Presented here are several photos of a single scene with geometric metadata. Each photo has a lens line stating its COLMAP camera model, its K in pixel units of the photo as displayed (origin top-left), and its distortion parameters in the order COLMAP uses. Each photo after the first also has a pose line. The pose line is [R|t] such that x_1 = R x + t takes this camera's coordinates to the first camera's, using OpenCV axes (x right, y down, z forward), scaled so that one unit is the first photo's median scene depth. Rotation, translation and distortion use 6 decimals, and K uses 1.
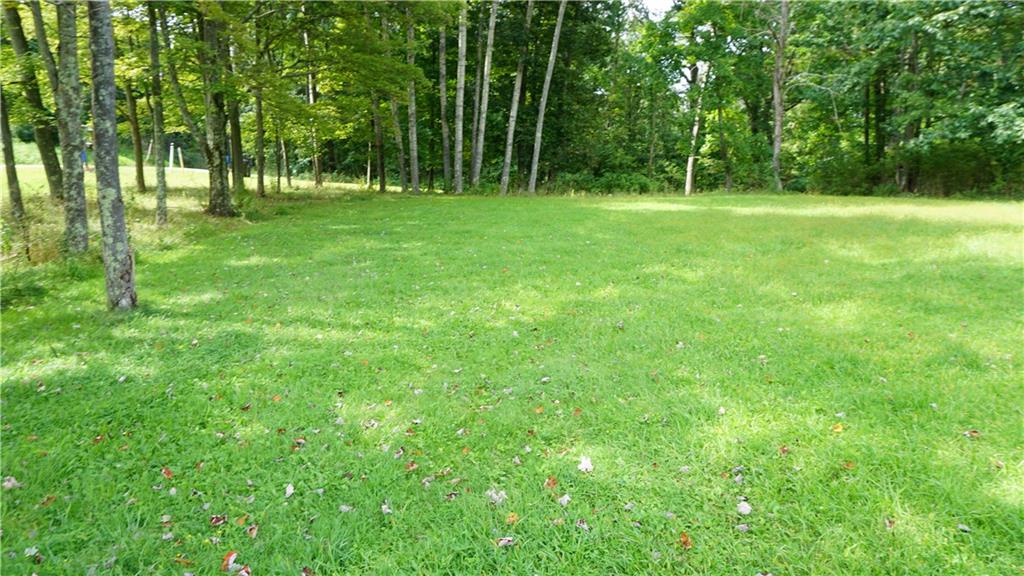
lens RADIAL K [[685.4, 0, 506.5], [0, 685.4, 289.7], [0, 0, 1]] dist [-0.047945, 0.034323]
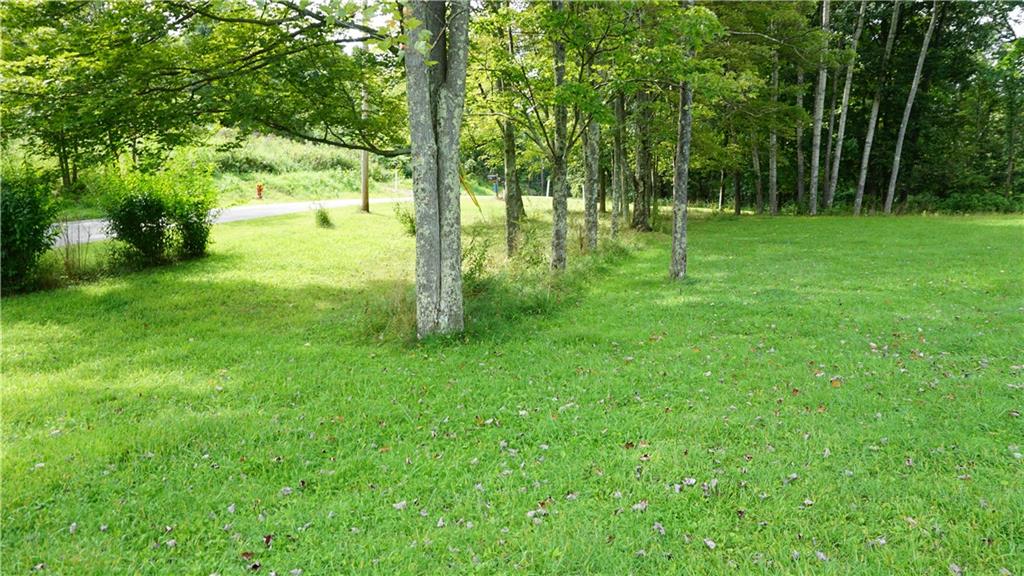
lens RADIAL K [[685.4, 0, 518.2], [0, 685.4, 283.8], [0, 0, 1]] dist [-0.047945, 0.034323]
pose [[0.920755, 0.023475, -0.389435, -0.078410], [-0.042502, 0.998283, -0.040313, 0.034323], [0.387820, 0.053670, 0.920171, -0.179757]]
